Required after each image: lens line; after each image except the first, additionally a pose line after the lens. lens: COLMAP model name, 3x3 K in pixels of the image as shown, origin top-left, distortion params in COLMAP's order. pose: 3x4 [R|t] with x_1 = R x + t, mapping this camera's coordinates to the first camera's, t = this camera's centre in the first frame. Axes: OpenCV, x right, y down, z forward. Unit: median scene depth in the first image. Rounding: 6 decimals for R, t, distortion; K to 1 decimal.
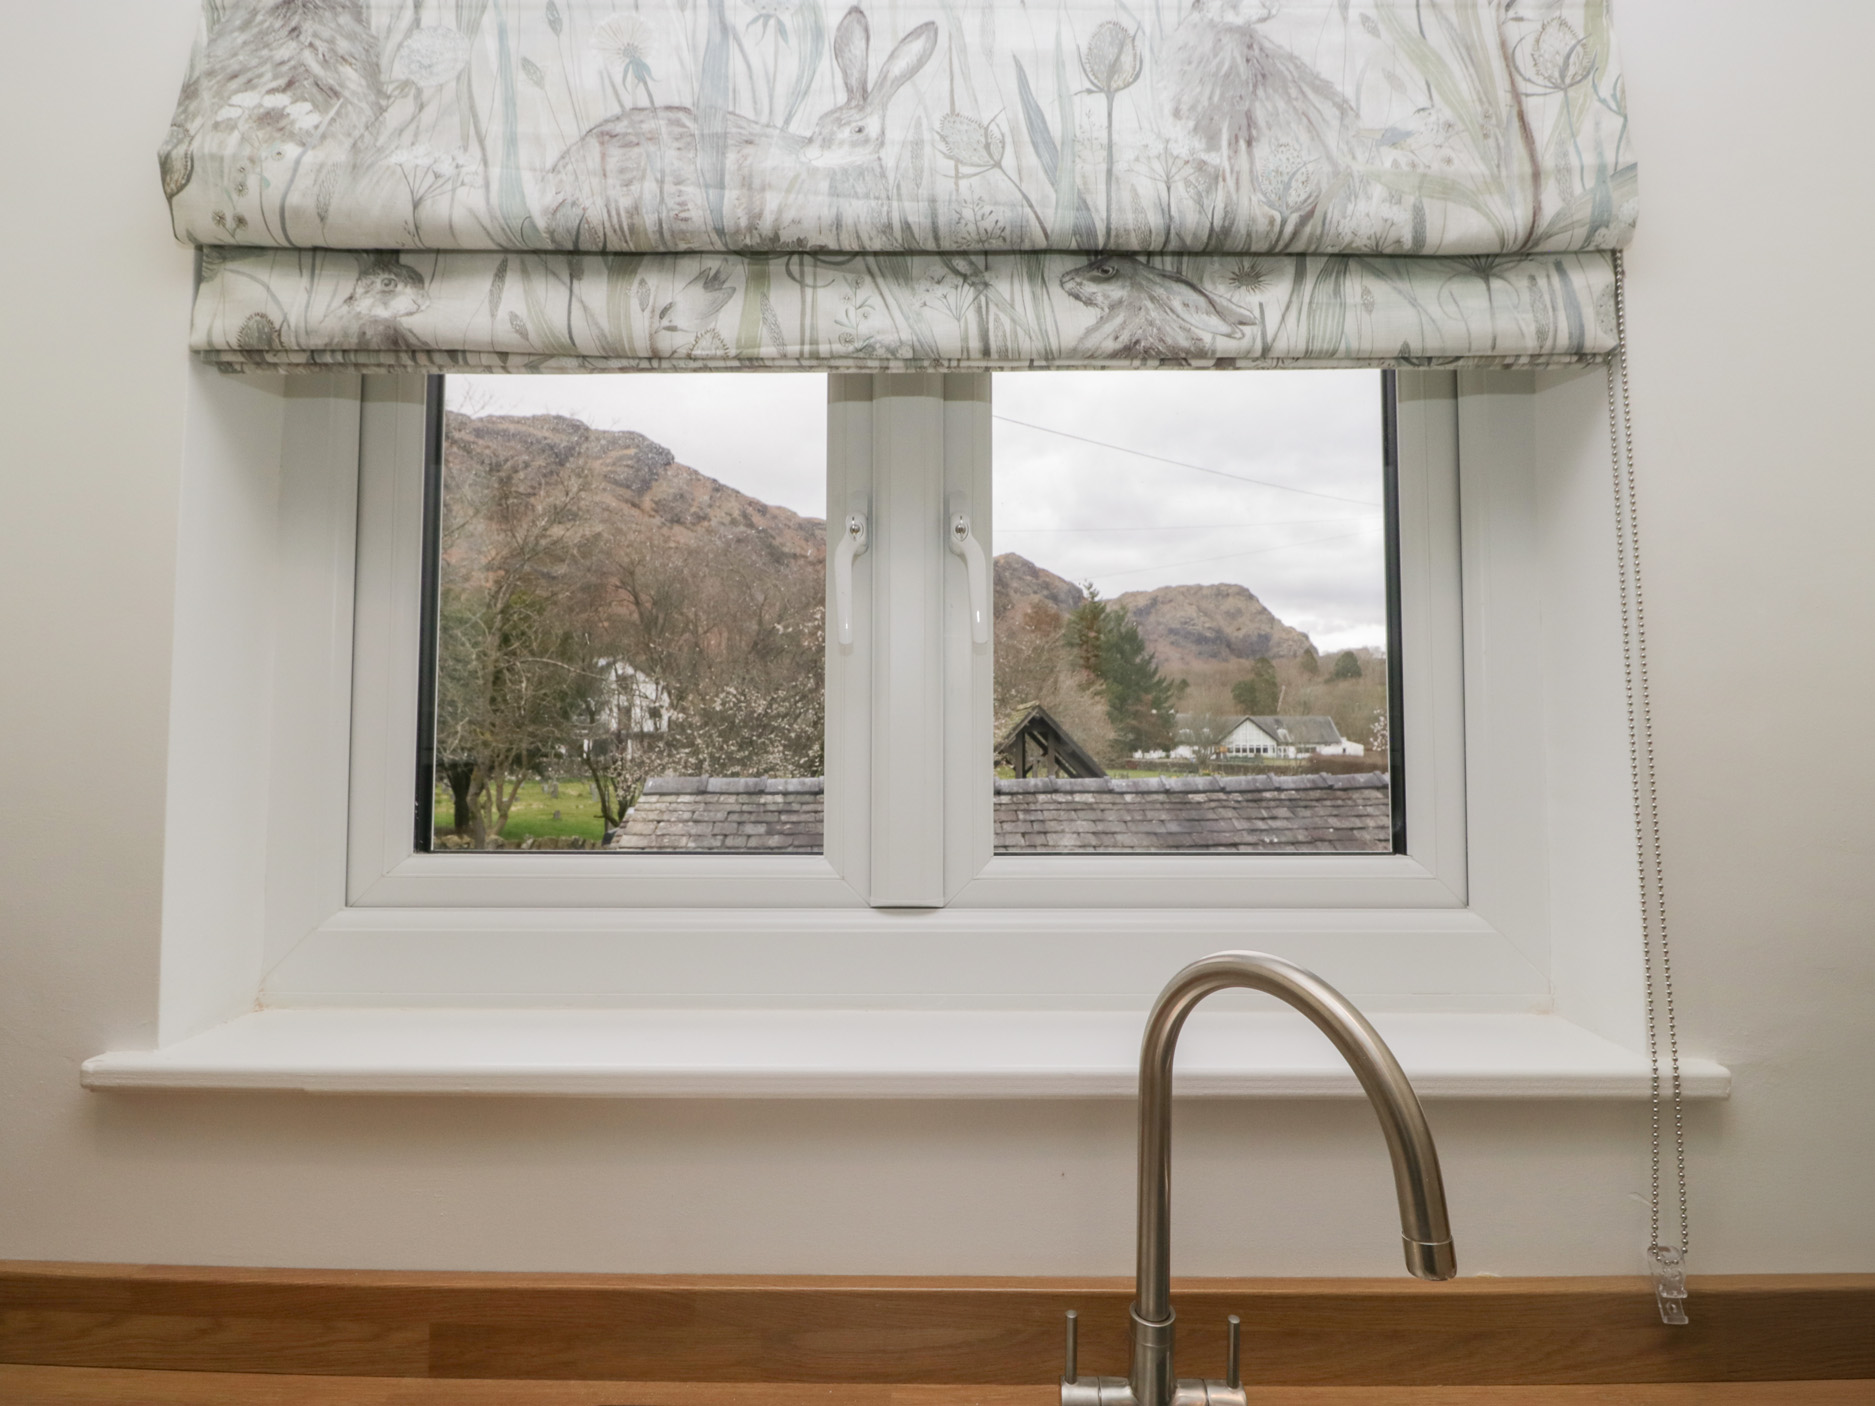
lens RADIAL K [[977.1, 0, 949.3], [0, 977.1, 684.8], [0, 0, 1]] dist [-0.002374, -0.012841]
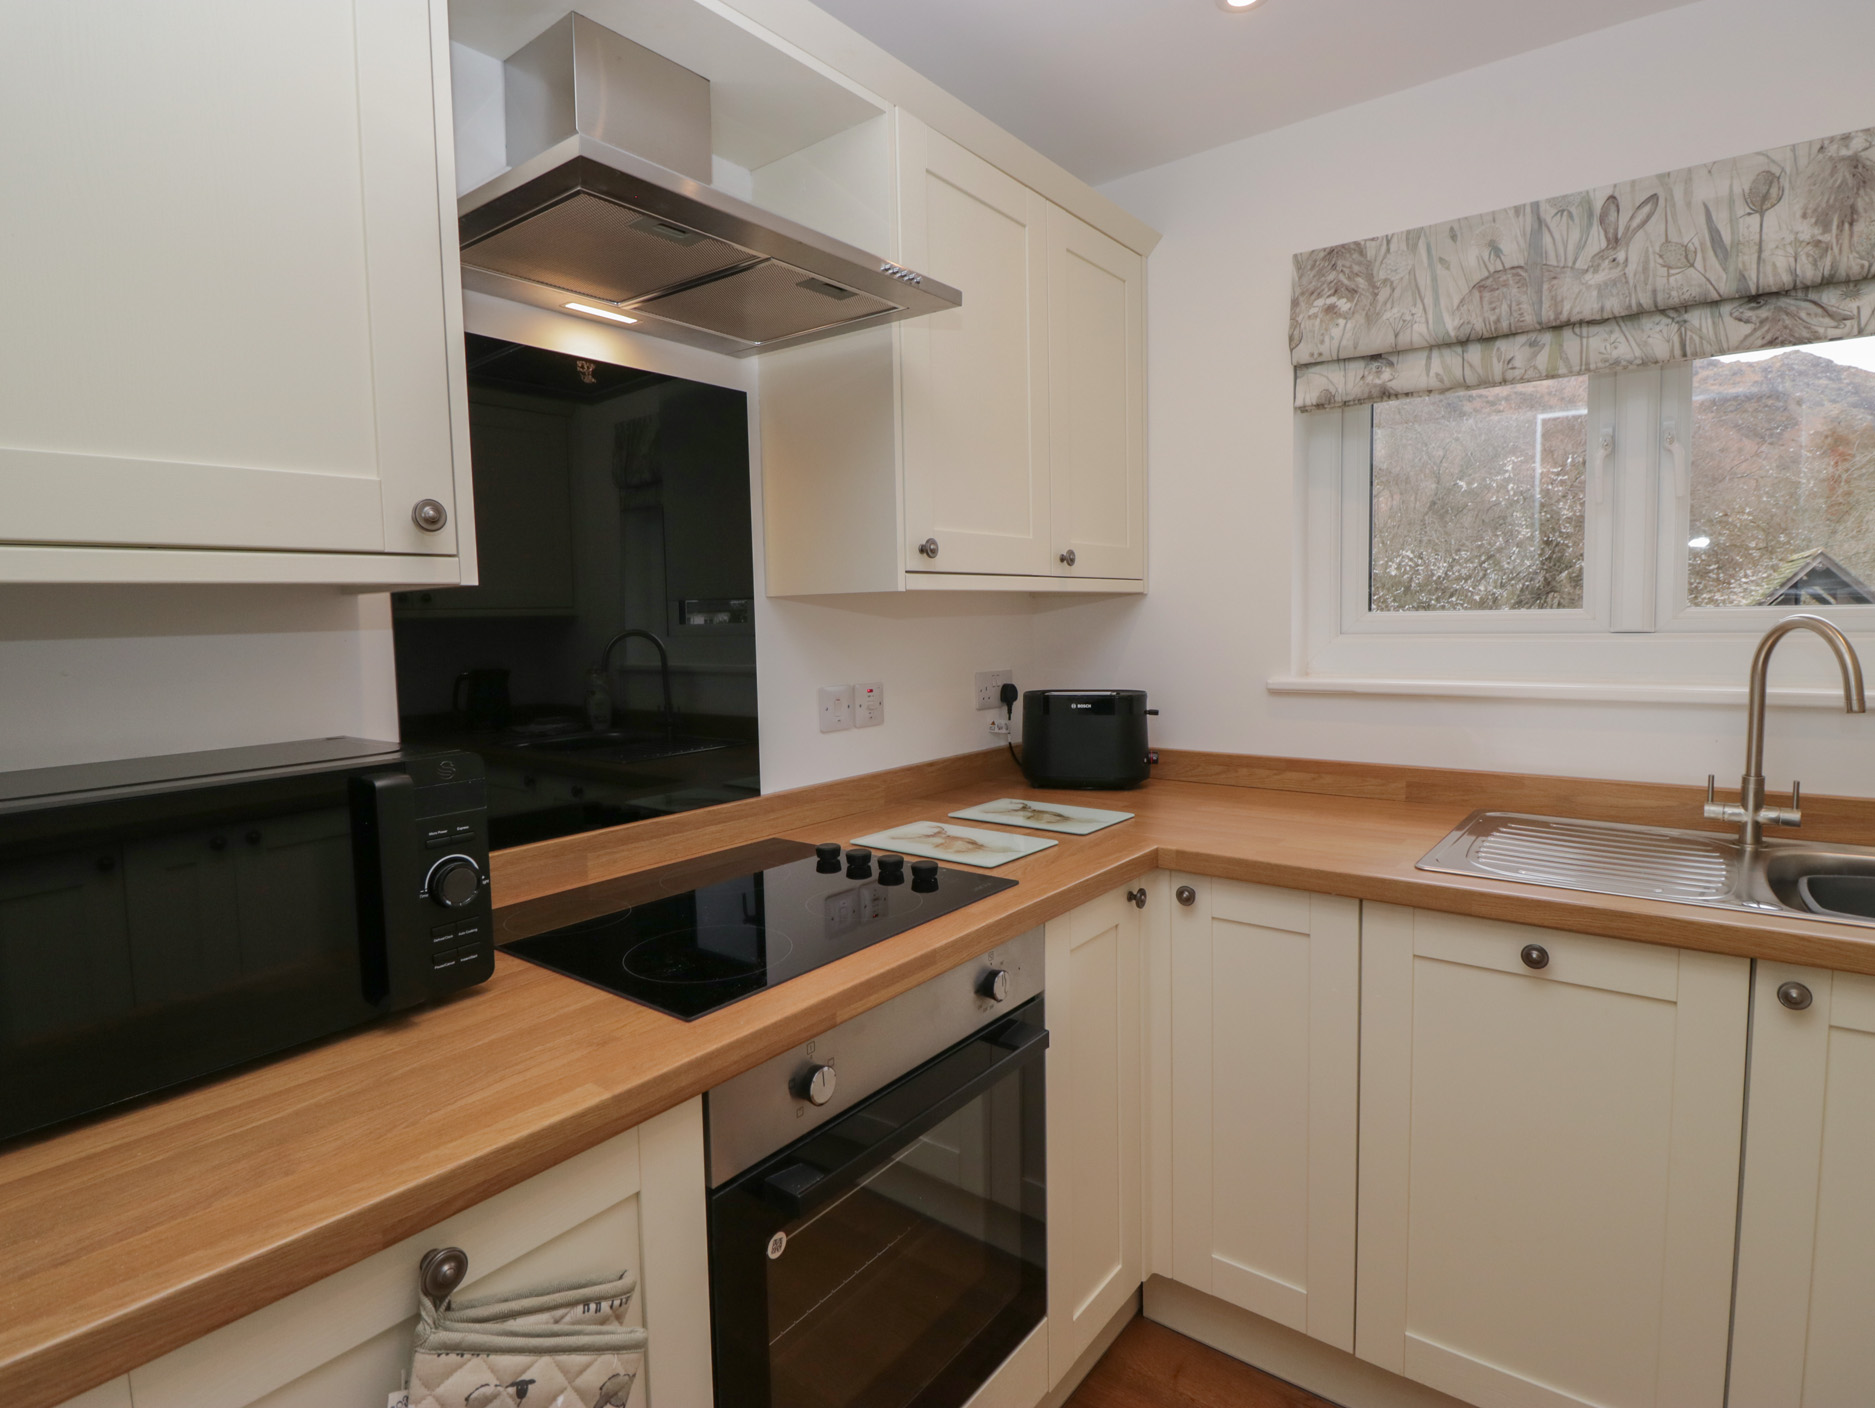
lens RADIAL K [[977.1, 0, 939.2], [0, 977.1, 686.3], [0, 0, 1]] dist [-0.002374, -0.012841]
pose [[0.794030, 0.026184, -0.607315, 0.049642], [0.053661, 0.992152, 0.112934, 0.040936], [0.605506, -0.122261, 0.786394, -1.677387]]
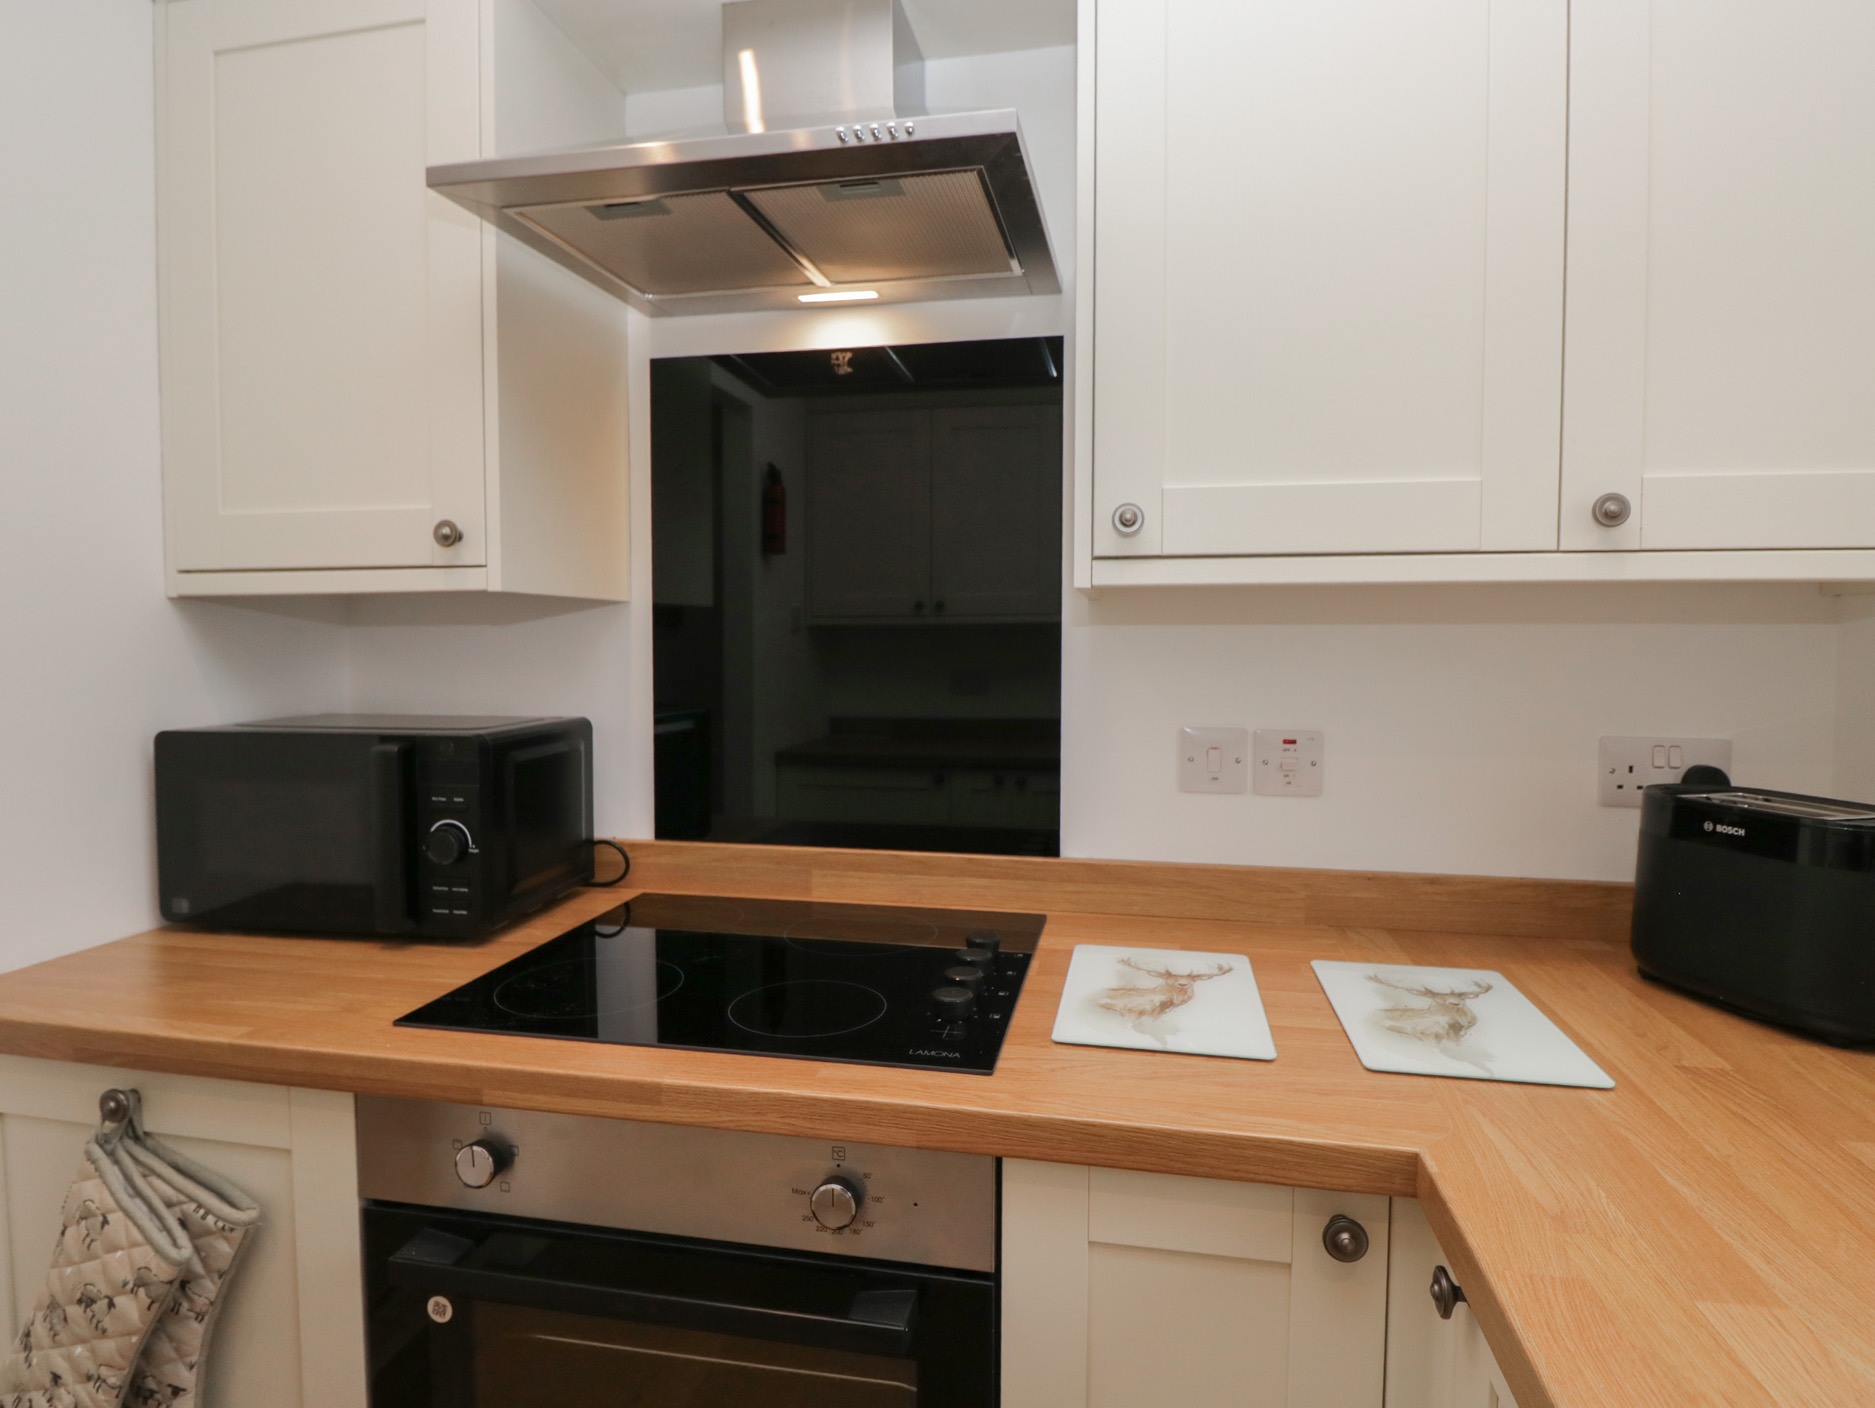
lens RADIAL K [[1033.0, 0, 938.5], [0, 1033.0, 684.3], [0, 0, 1]] dist [-0.003002, -0.010472]
pose [[-0.186961, 0.042490, -0.981448, 0.182346], [0.049569, 0.998200, 0.033773, 0.142665], [0.981116, -0.042335, -0.188730, -0.067112]]
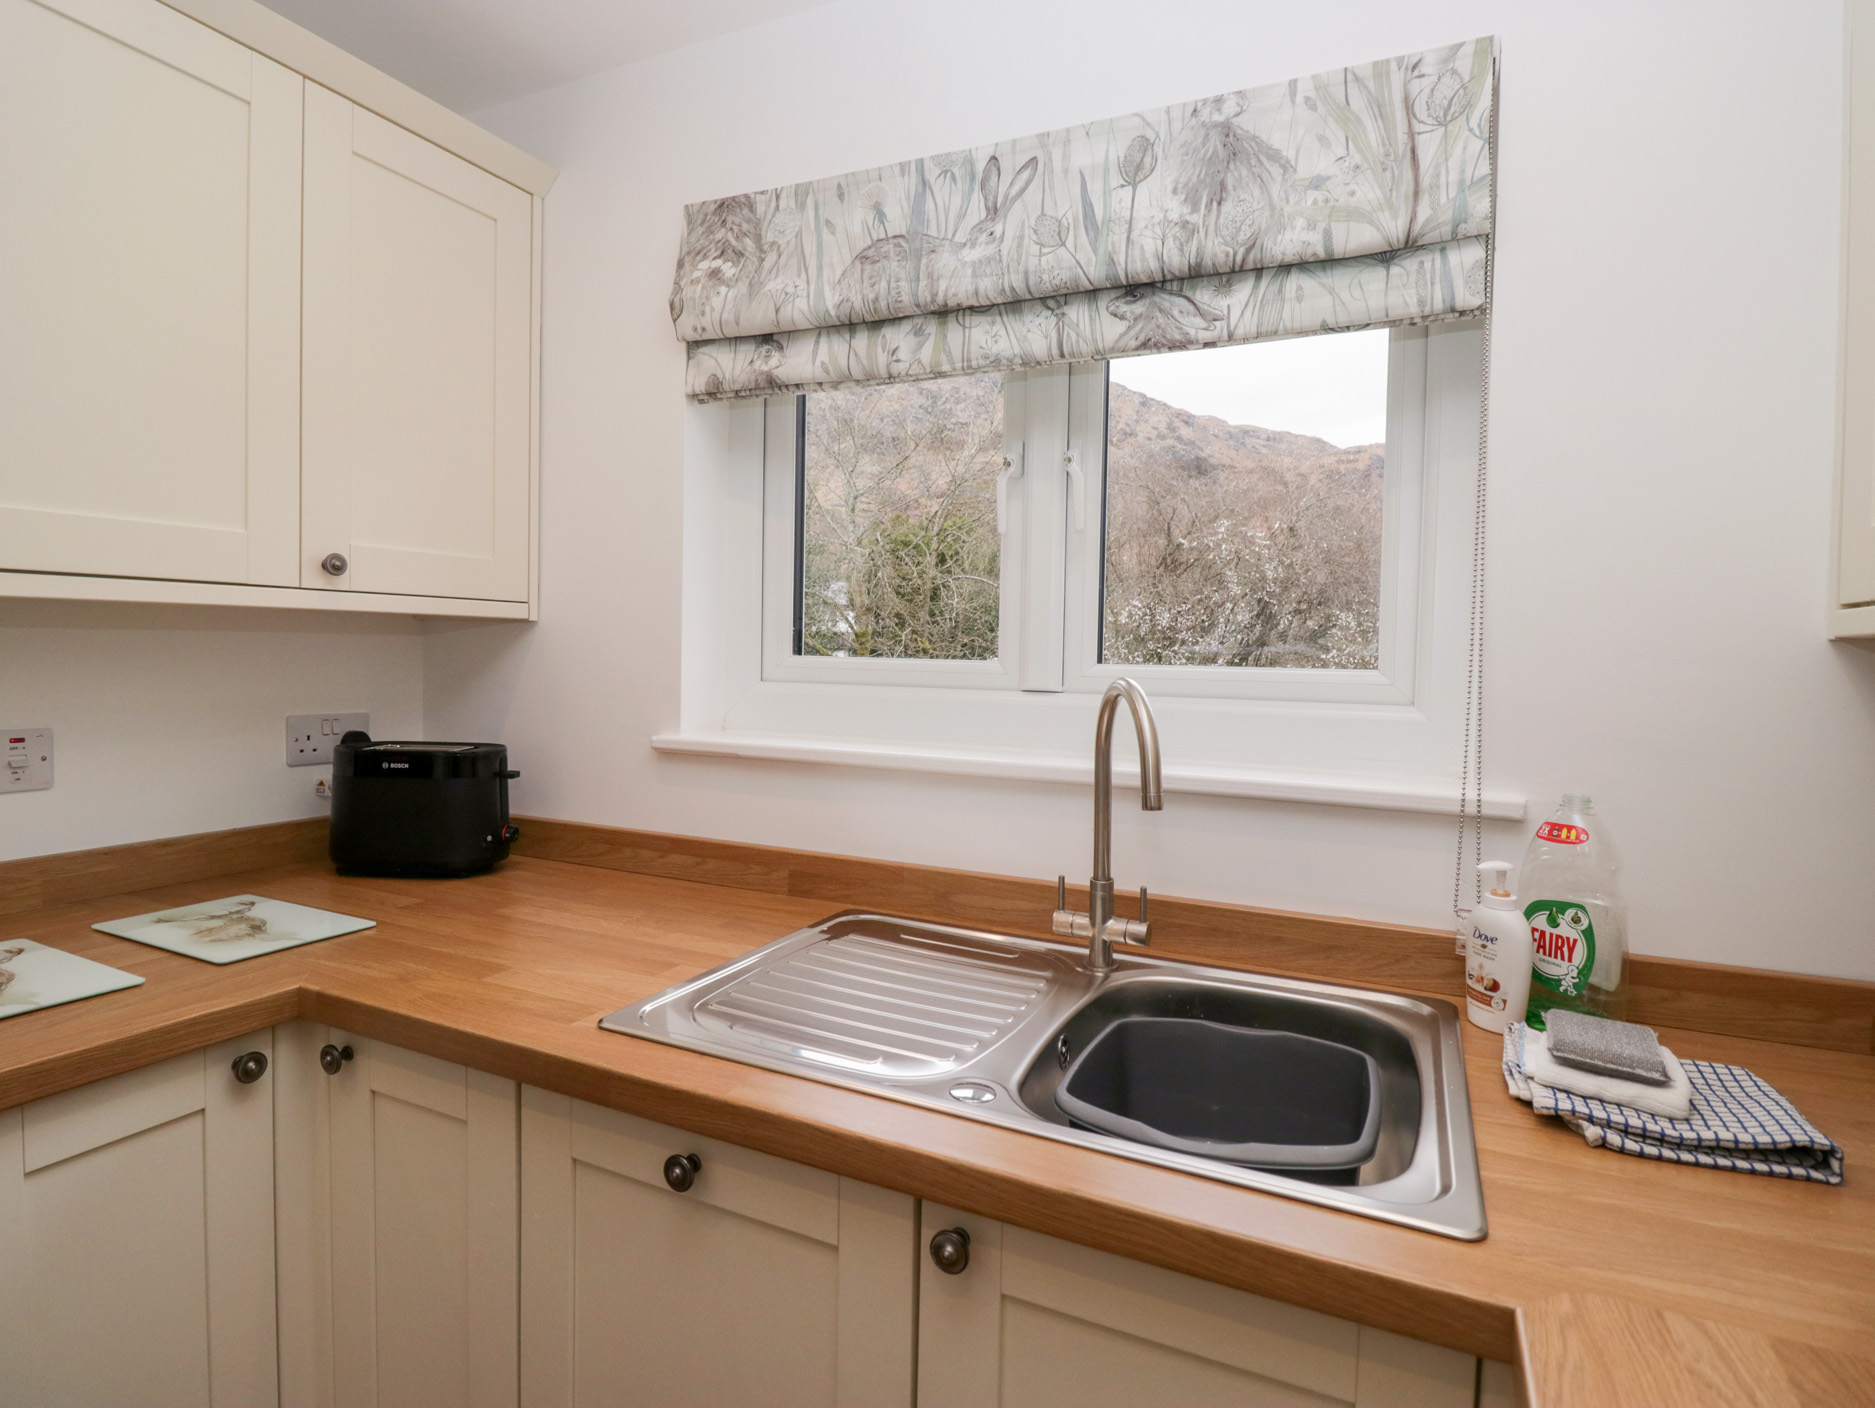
lens RADIAL K [[977.1, 0, 942.7], [0, 977.1, 679.0], [0, 0, 1]] dist [-0.002374, -0.012841]
pose [[0.907560, 0.030559, -0.418810, 0.579395], [0.002454, 0.996946, 0.078062, 0.087966], [0.419916, -0.071874, 0.904713, -0.667188]]
